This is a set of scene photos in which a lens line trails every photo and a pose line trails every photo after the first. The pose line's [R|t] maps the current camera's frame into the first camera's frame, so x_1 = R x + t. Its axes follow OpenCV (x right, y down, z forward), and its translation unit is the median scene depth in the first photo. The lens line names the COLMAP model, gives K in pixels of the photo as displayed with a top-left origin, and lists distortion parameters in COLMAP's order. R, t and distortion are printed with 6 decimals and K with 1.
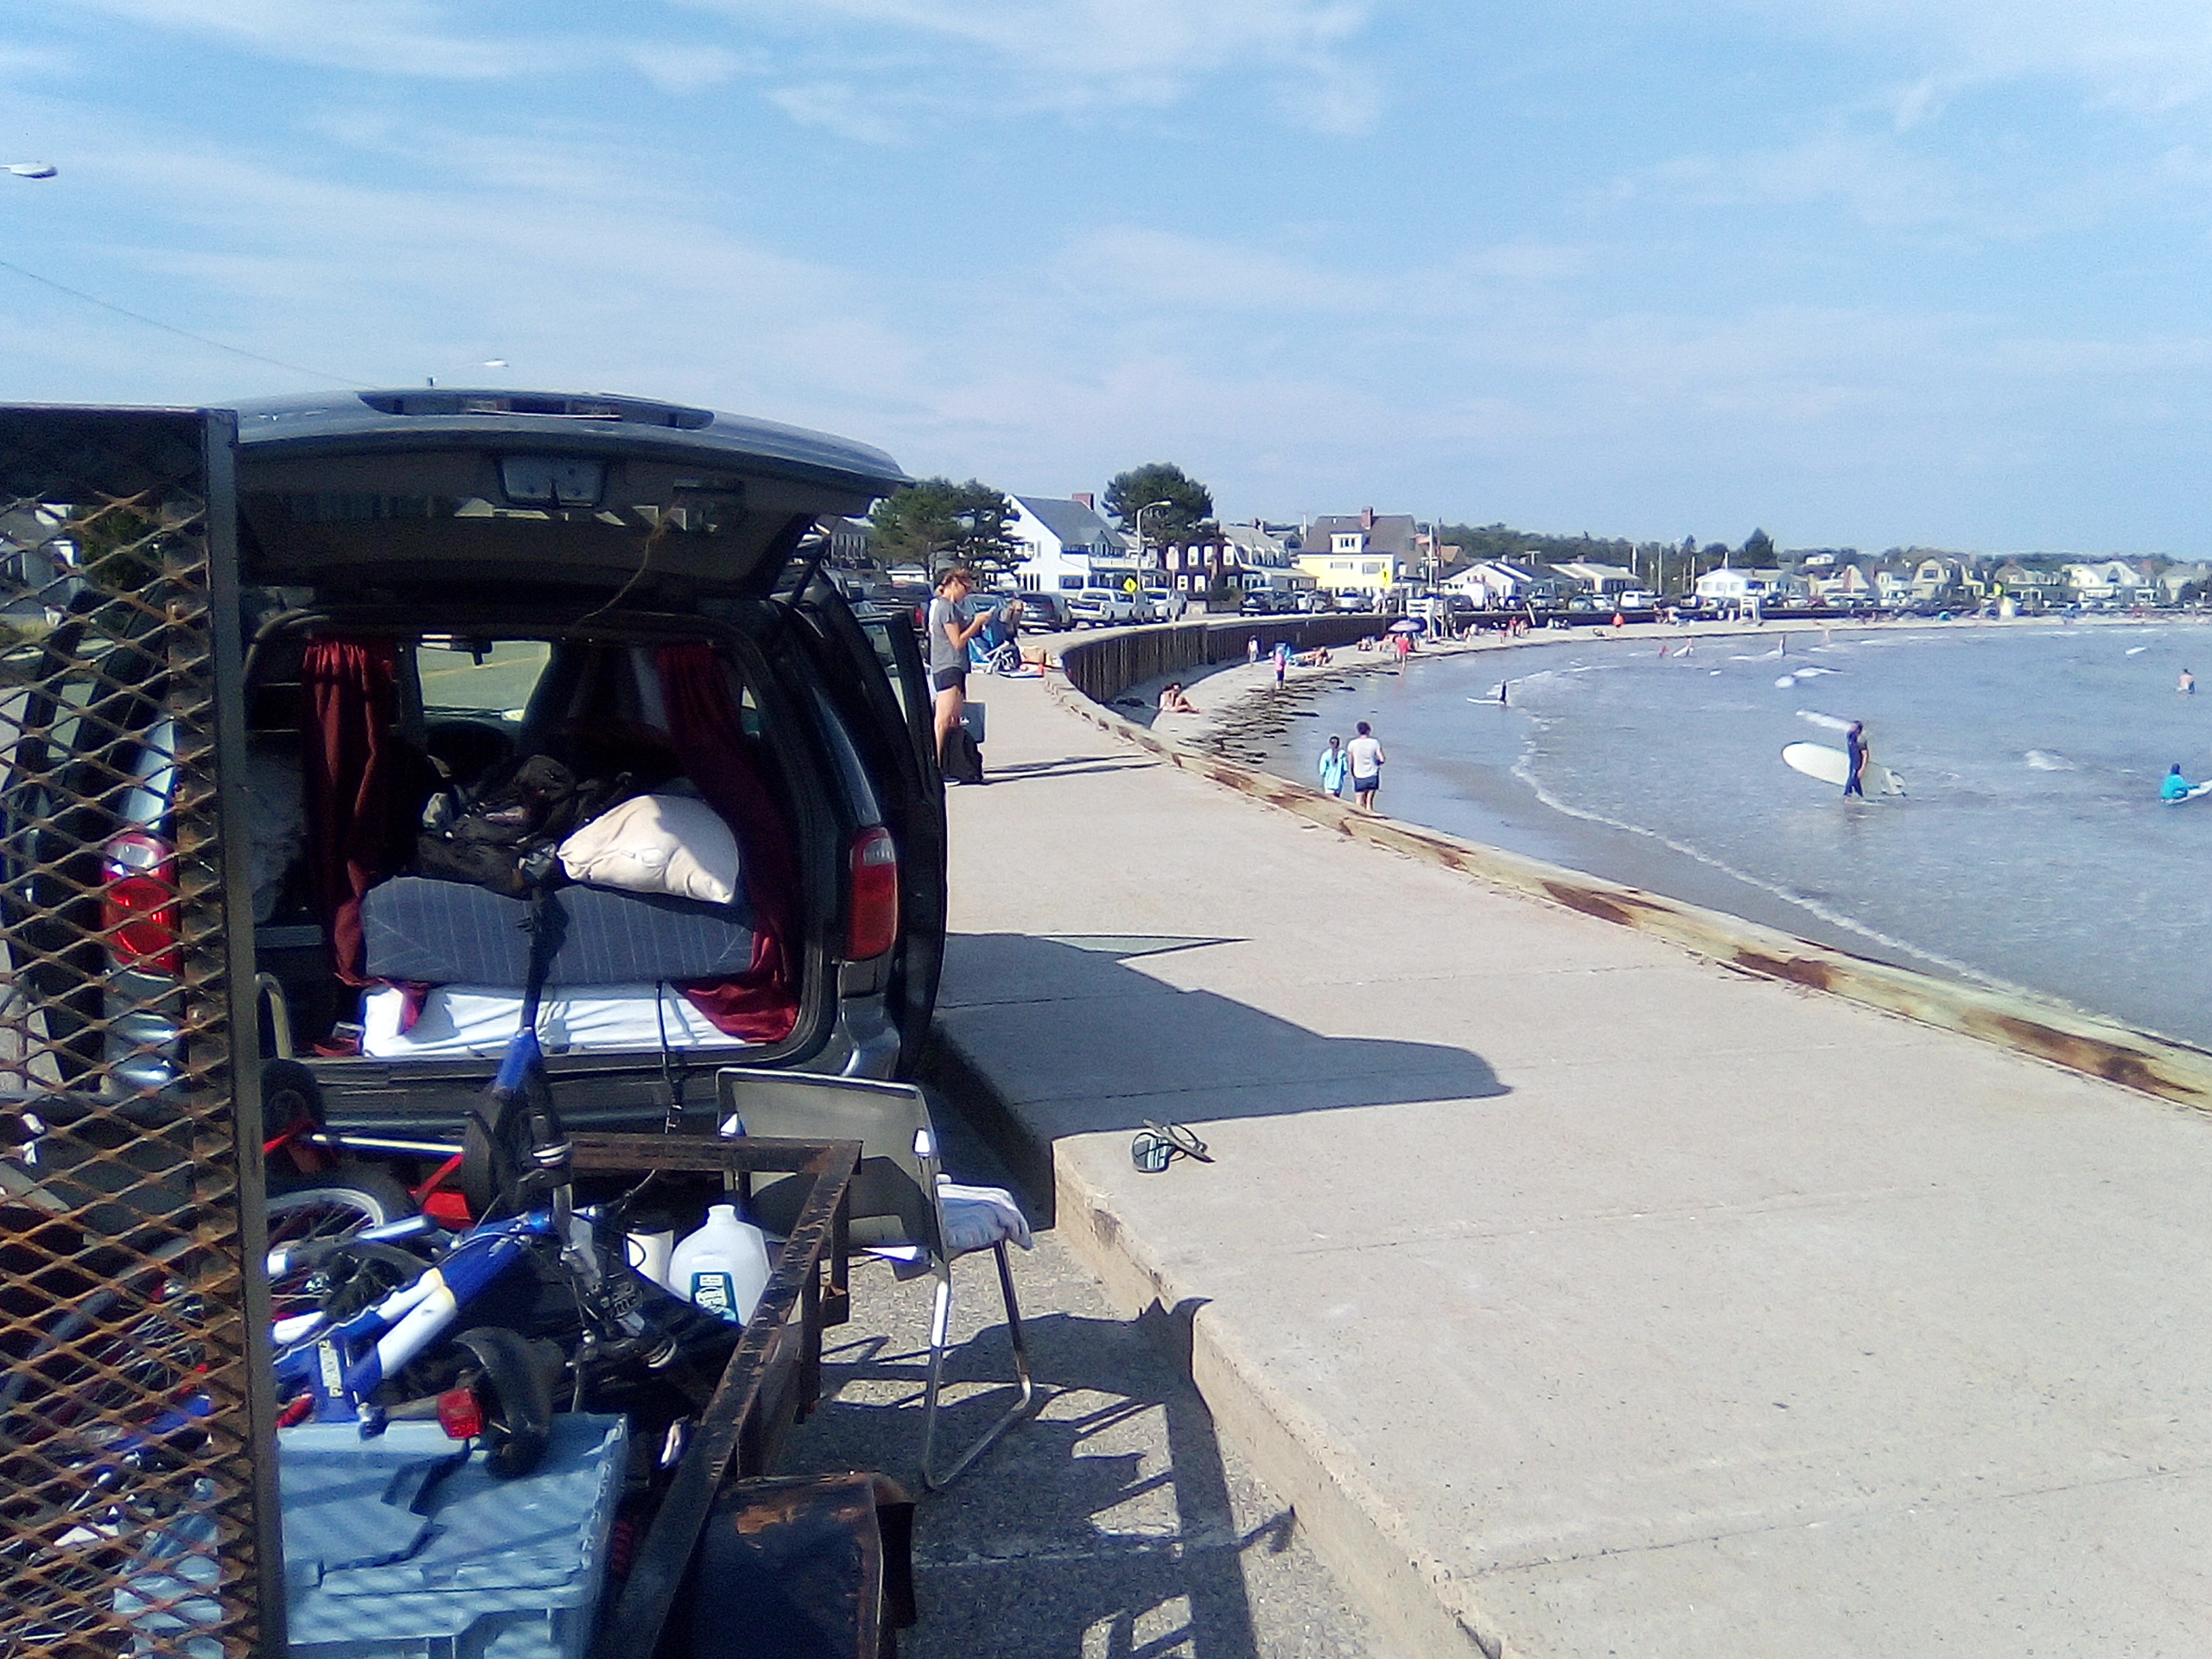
lens RADIAL K [[2329.5, 0, 1136.6], [0, 2329.5, 829.0], [0, 0, 1]] dist [-0.022872, -0.035377]
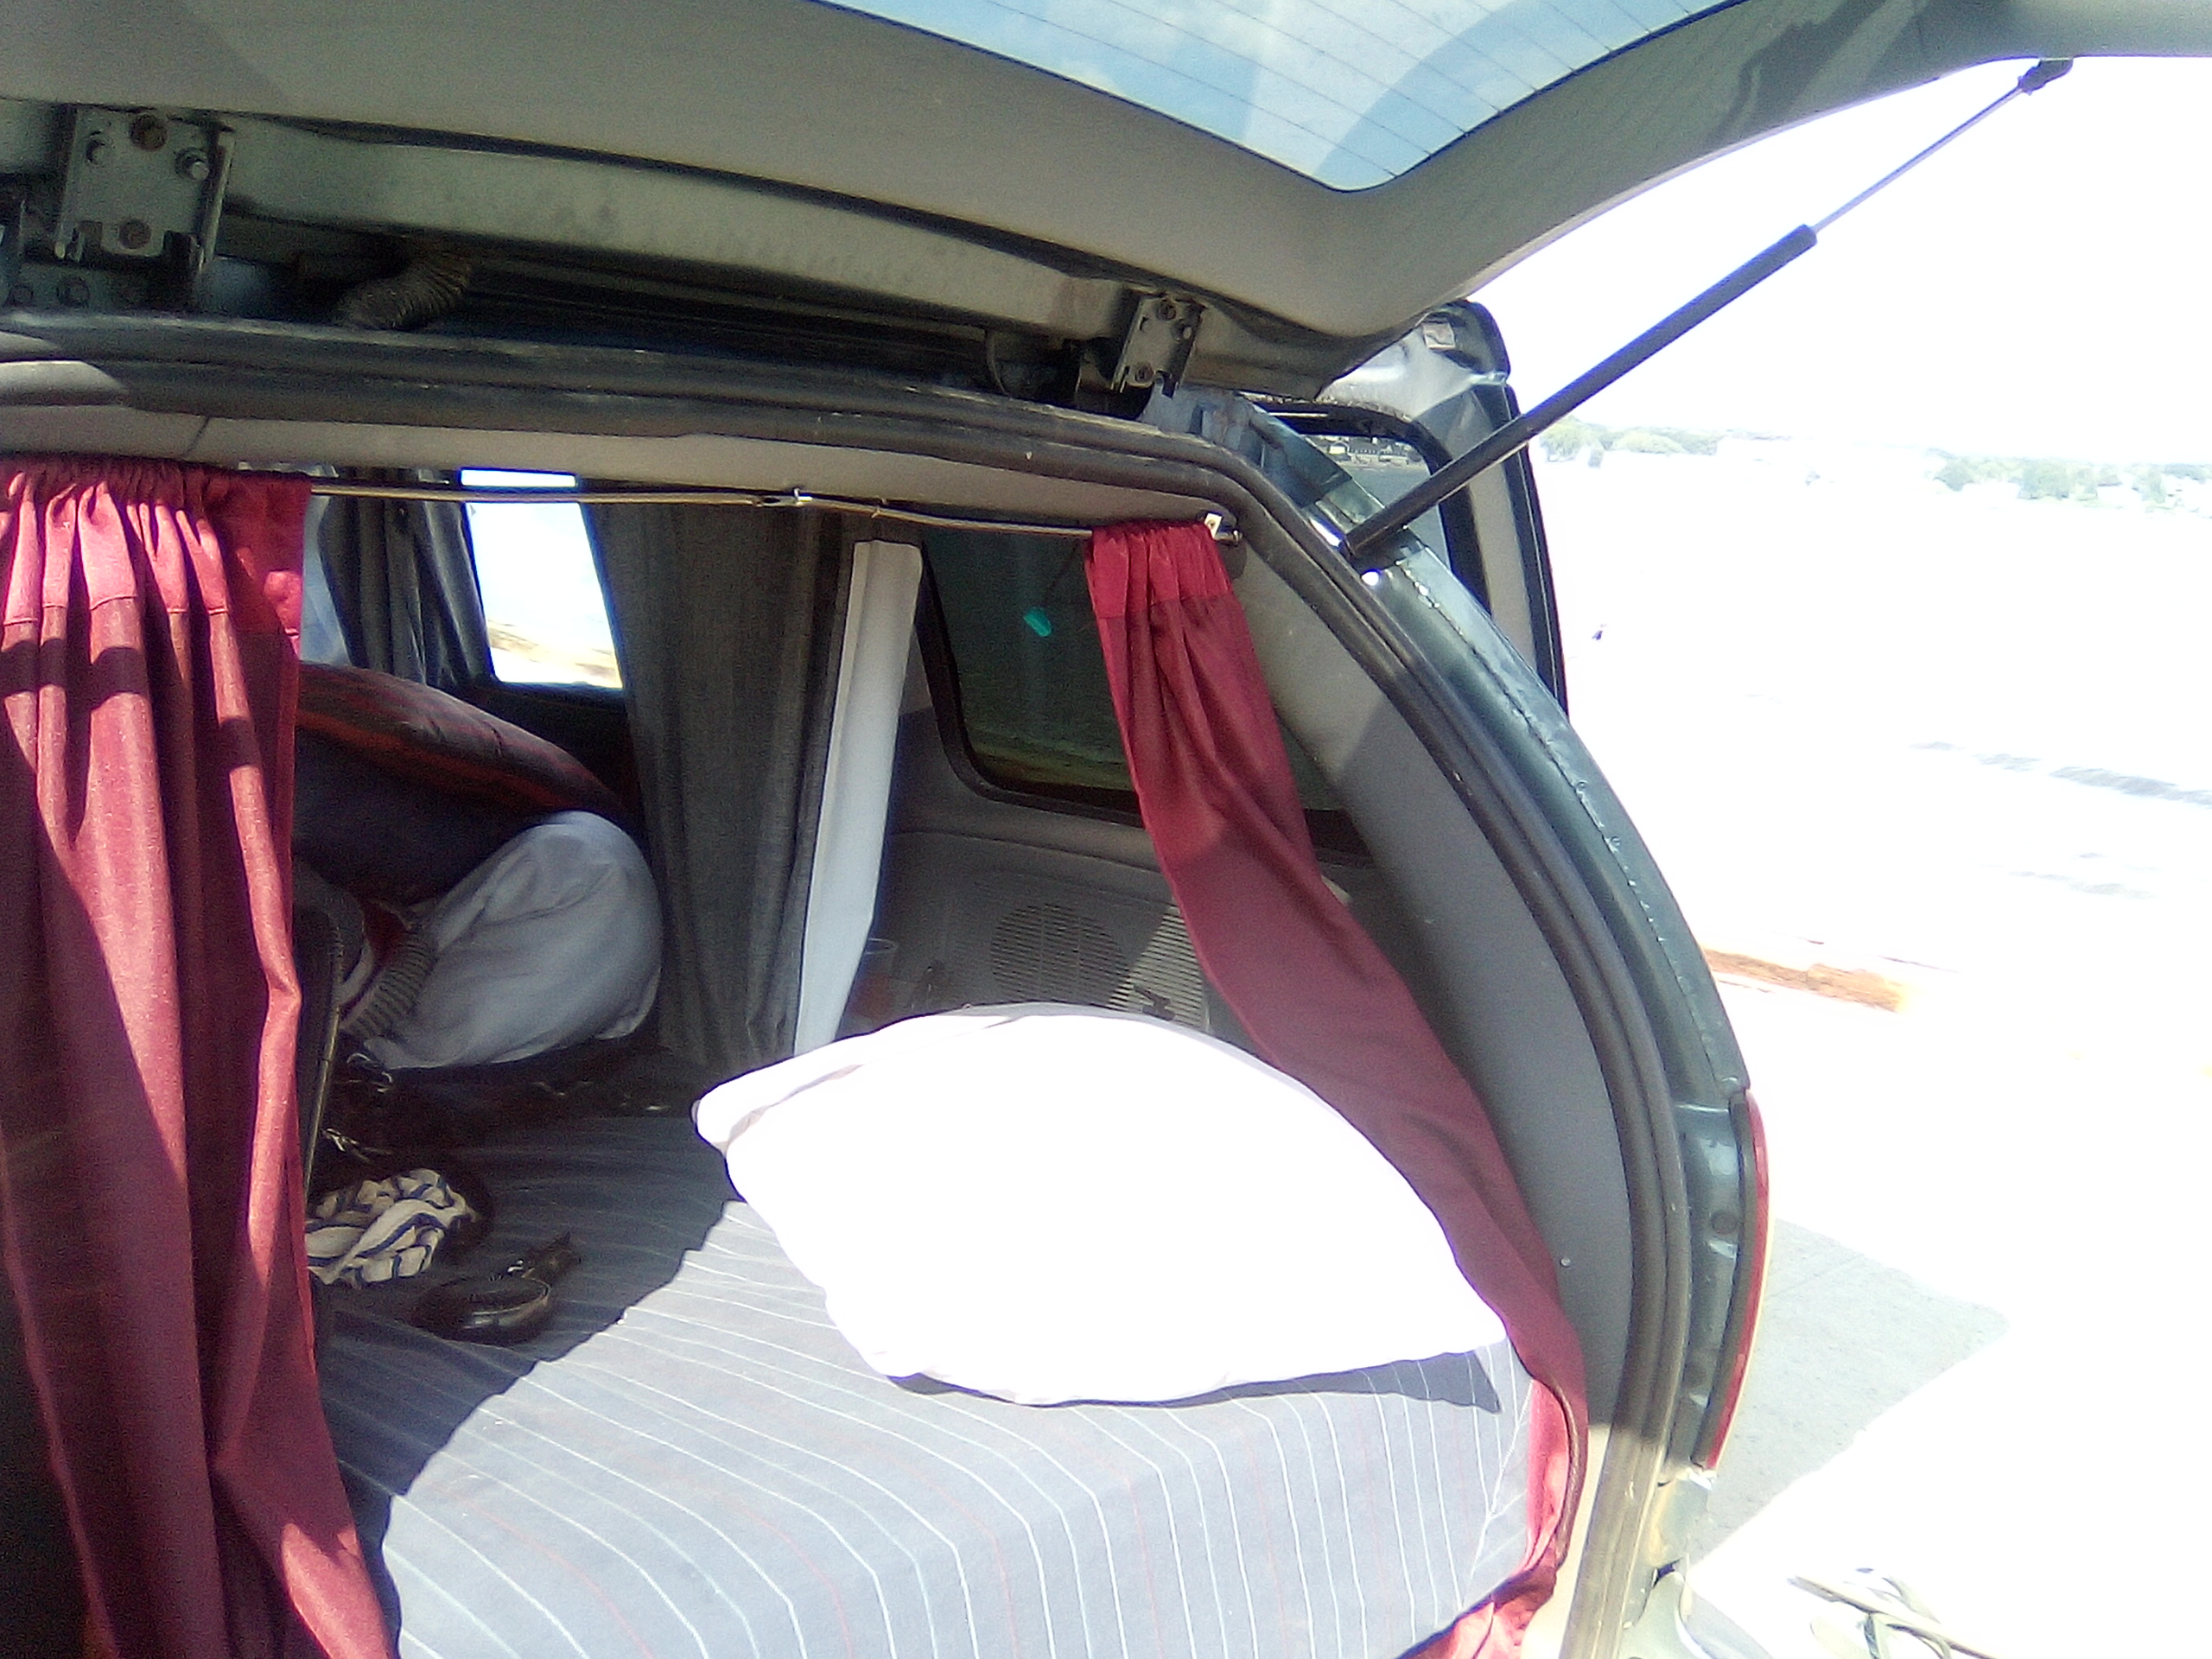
lens RADIAL K [[2235.0, 0, 1106.0], [0, 2235.0, 829.5], [0, 0, 1]] dist [-0.012515, -0.008659]
pose [[0.868096, -0.037801, 0.494955, -0.043586], [-0.007495, 0.995984, 0.089212, -0.008124], [-0.496340, -0.081154, 0.864327, 0.091701]]
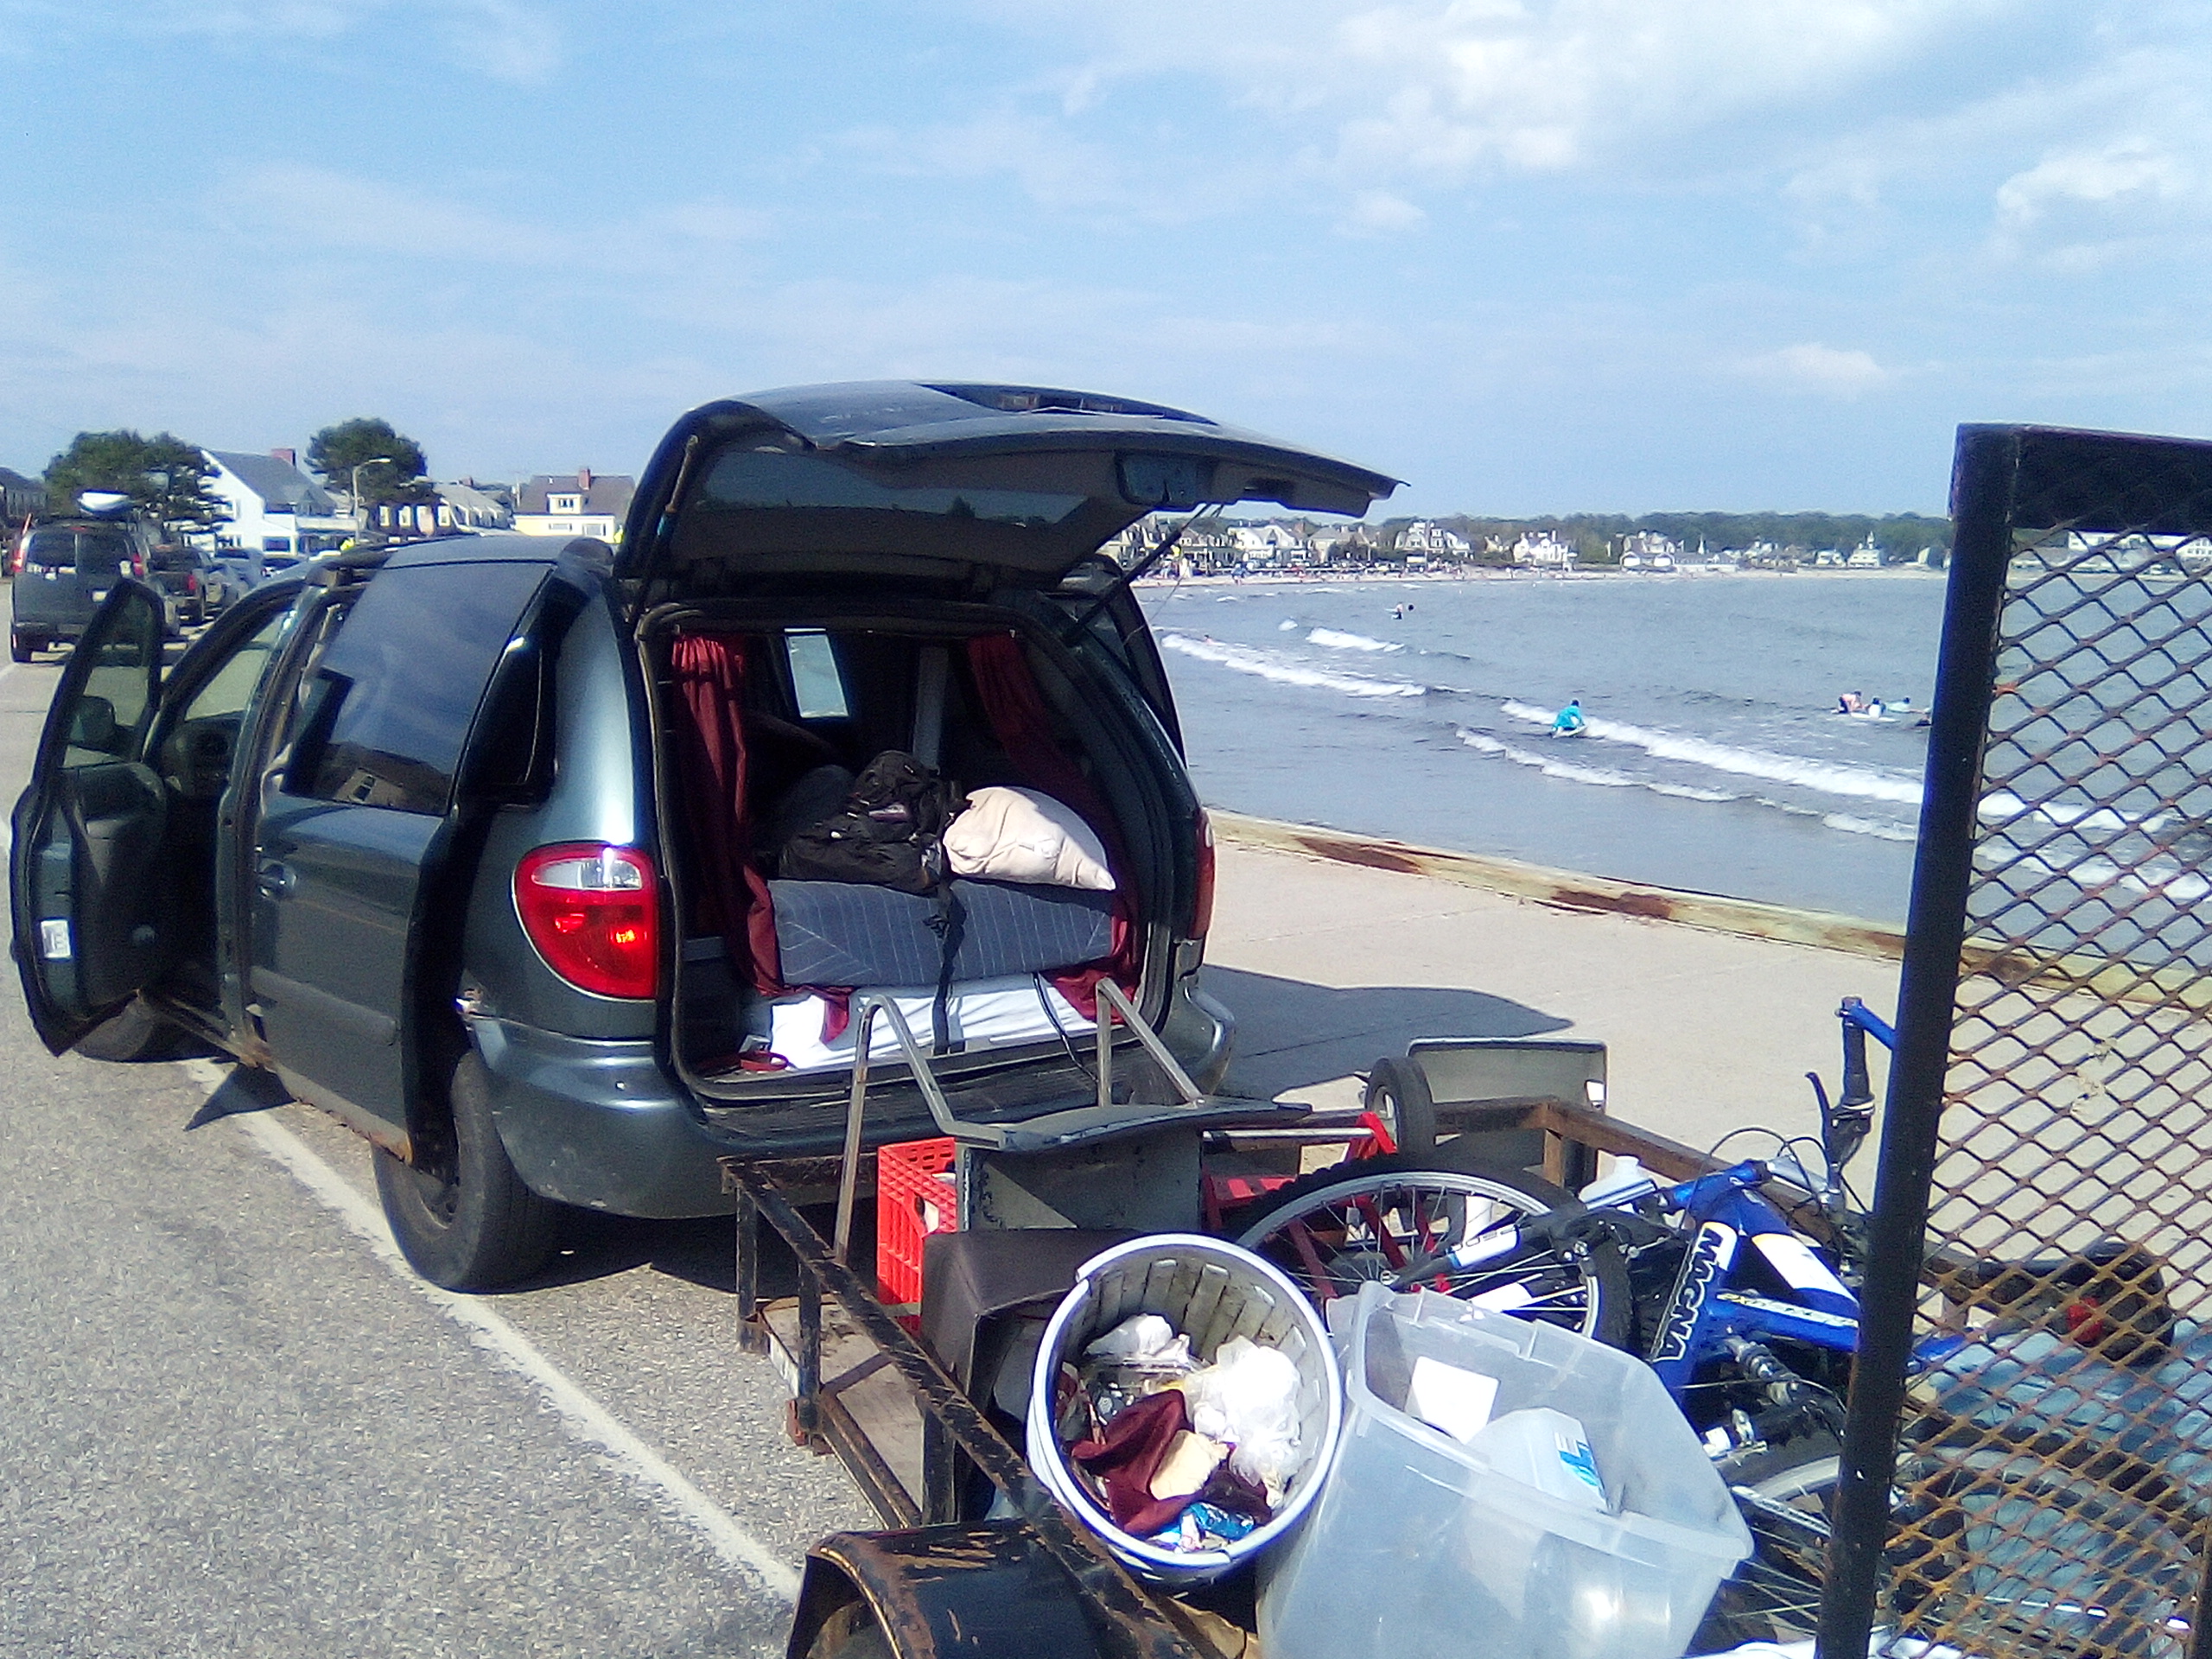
lens RADIAL K [[2329.5, 0, 1136.6], [0, 2329.5, 829.0], [0, 0, 1]] dist [-0.022872, -0.035377]
pose [[0.925251, -0.043207, 0.376887, -0.064273], [0.036467, 0.999022, 0.025003, -0.002315], [-0.377599, -0.009390, 0.925922, 0.006092]]
